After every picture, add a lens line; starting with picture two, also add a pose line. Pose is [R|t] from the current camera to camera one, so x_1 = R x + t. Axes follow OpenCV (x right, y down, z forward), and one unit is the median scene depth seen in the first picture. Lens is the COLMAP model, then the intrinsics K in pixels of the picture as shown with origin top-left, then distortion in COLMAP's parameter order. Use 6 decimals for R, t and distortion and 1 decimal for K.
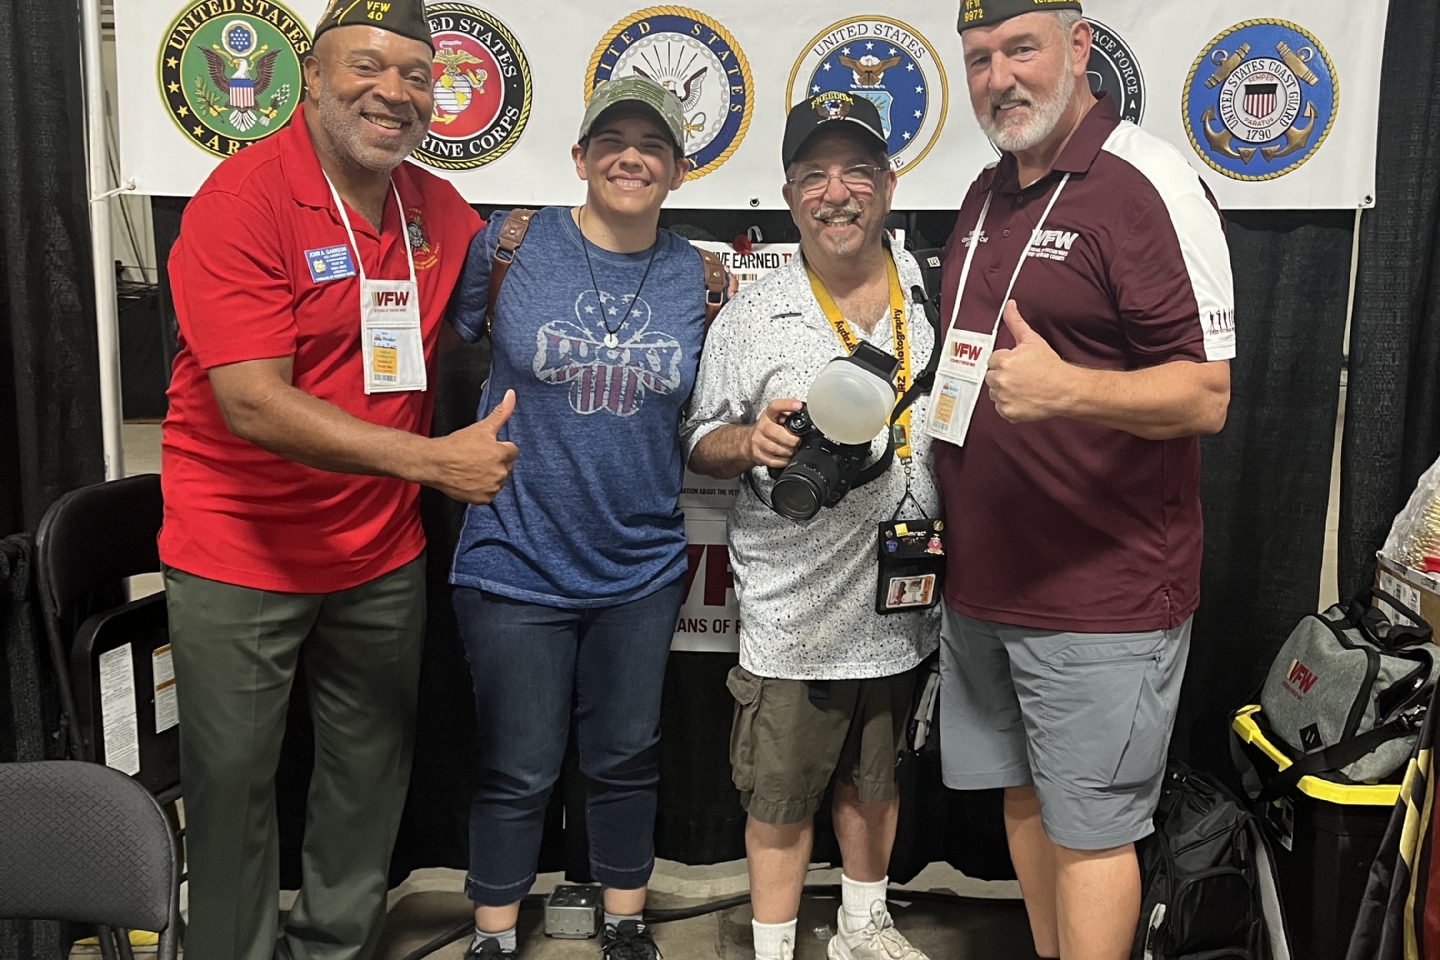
lens RADIAL K [[1371.8, 0, 705.0], [0, 1371.8, 514.6], [0, 0, 1]] dist [0.013682, -0.052100]
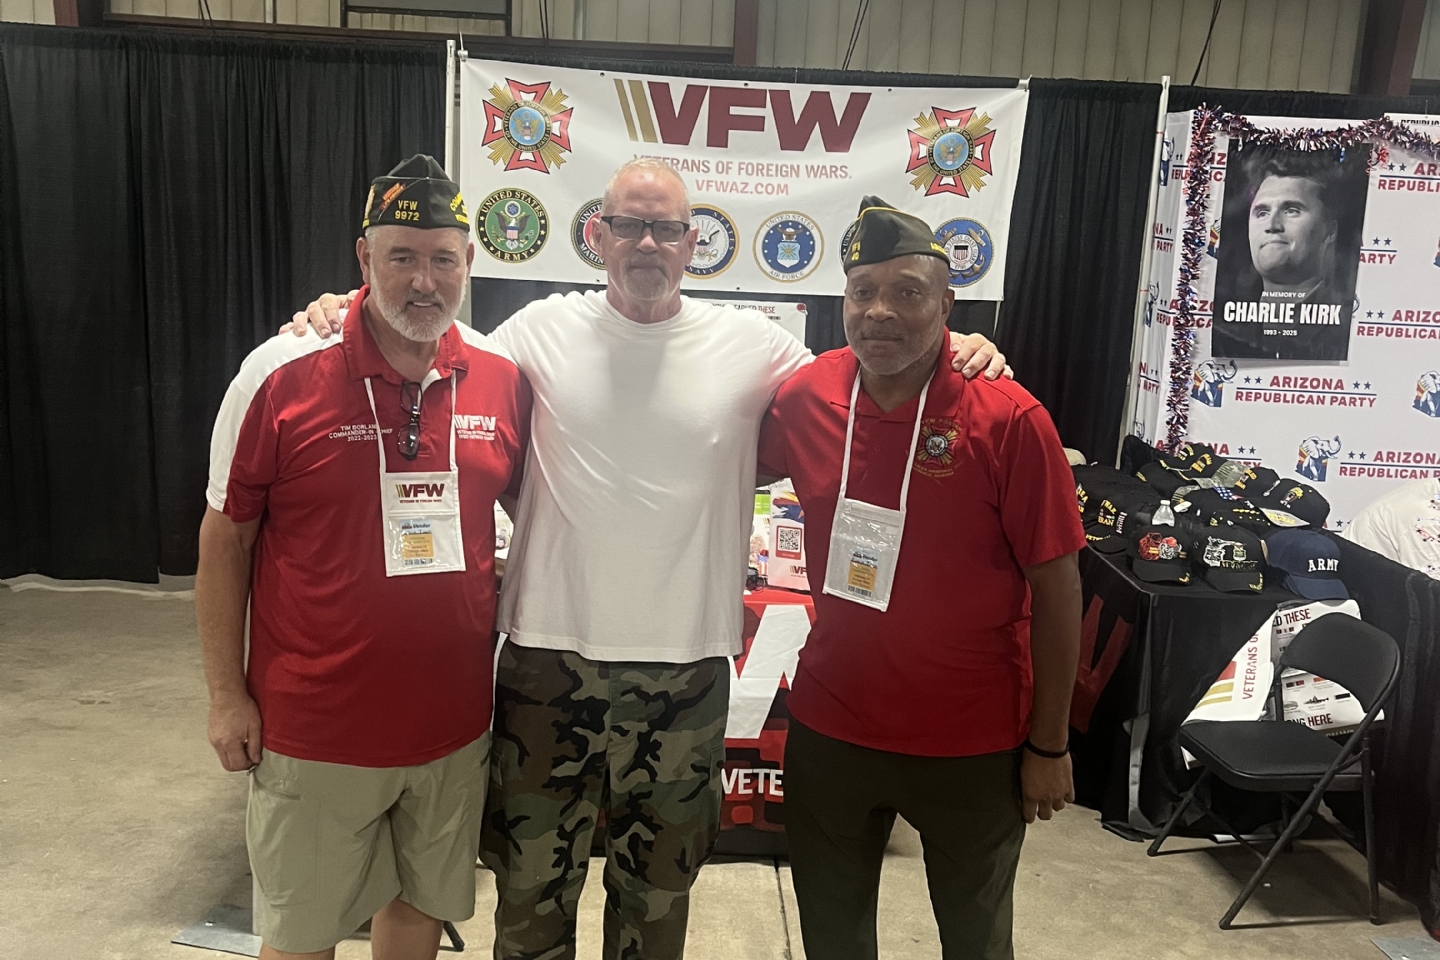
lens RADIAL K [[1371.8, 0, 695.2], [0, 1371.8, 506.2], [0, 0, 1]] dist [0.013682, -0.052100]
pose [[0.999155, 0.030401, 0.027652, -0.087029], [-0.030526, 0.999526, 0.004111, 0.124386], [-0.027514, -0.004952, 0.999609, -1.276991]]
